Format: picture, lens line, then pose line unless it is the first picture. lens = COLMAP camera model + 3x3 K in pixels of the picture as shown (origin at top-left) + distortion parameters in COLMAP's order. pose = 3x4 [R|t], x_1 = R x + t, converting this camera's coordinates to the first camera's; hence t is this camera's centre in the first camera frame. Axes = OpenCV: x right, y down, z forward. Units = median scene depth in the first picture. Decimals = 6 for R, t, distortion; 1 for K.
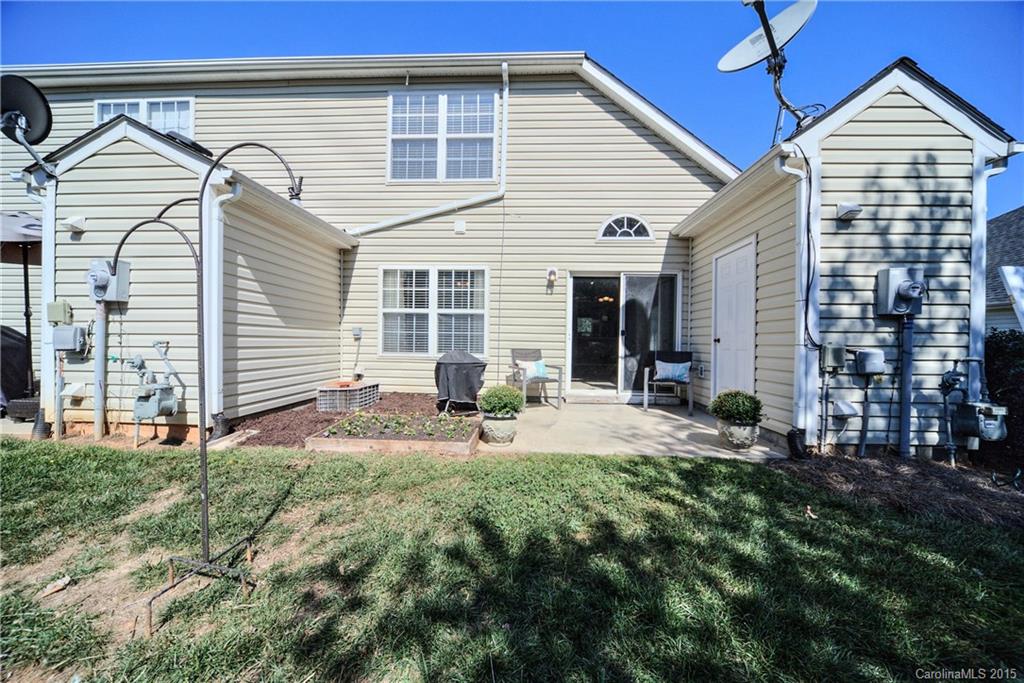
lens RADIAL K [[354.9, 0, 517.3], [0, 354.9, 346.0], [0, 0, 1]] dist [-0.013079, 0.002012]
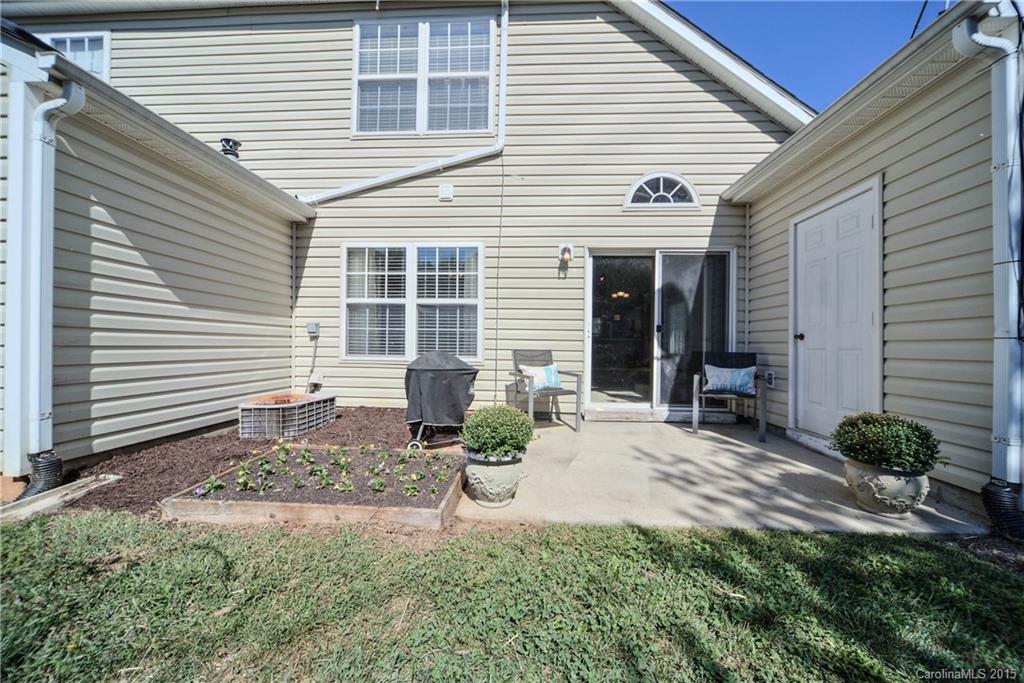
lens RADIAL K [[354.9, 0, 517.3], [0, 354.9, 346.0], [0, 0, 1]] dist [-0.013079, 0.002012]
pose [[0.999984, -0.002916, -0.004892, -0.003539], [0.002864, 0.999939, -0.010677, 0.007876], [0.004923, 0.010662, 0.999931, 0.240461]]
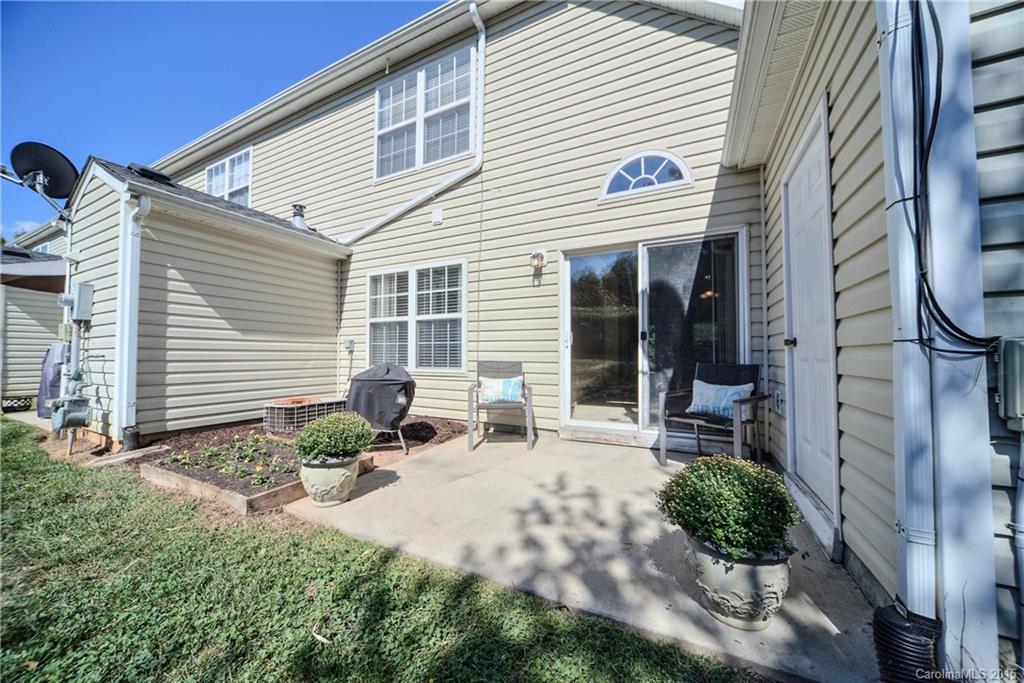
lens RADIAL K [[354.9, 0, 517.3], [0, 354.9, 346.0], [0, 0, 1]] dist [-0.013079, 0.002012]
pose [[0.914726, -0.023359, -0.403399, 0.351782], [0.006574, 0.999056, -0.042944, 0.007469], [0.404022, 0.036630, 0.914016, 0.330391]]
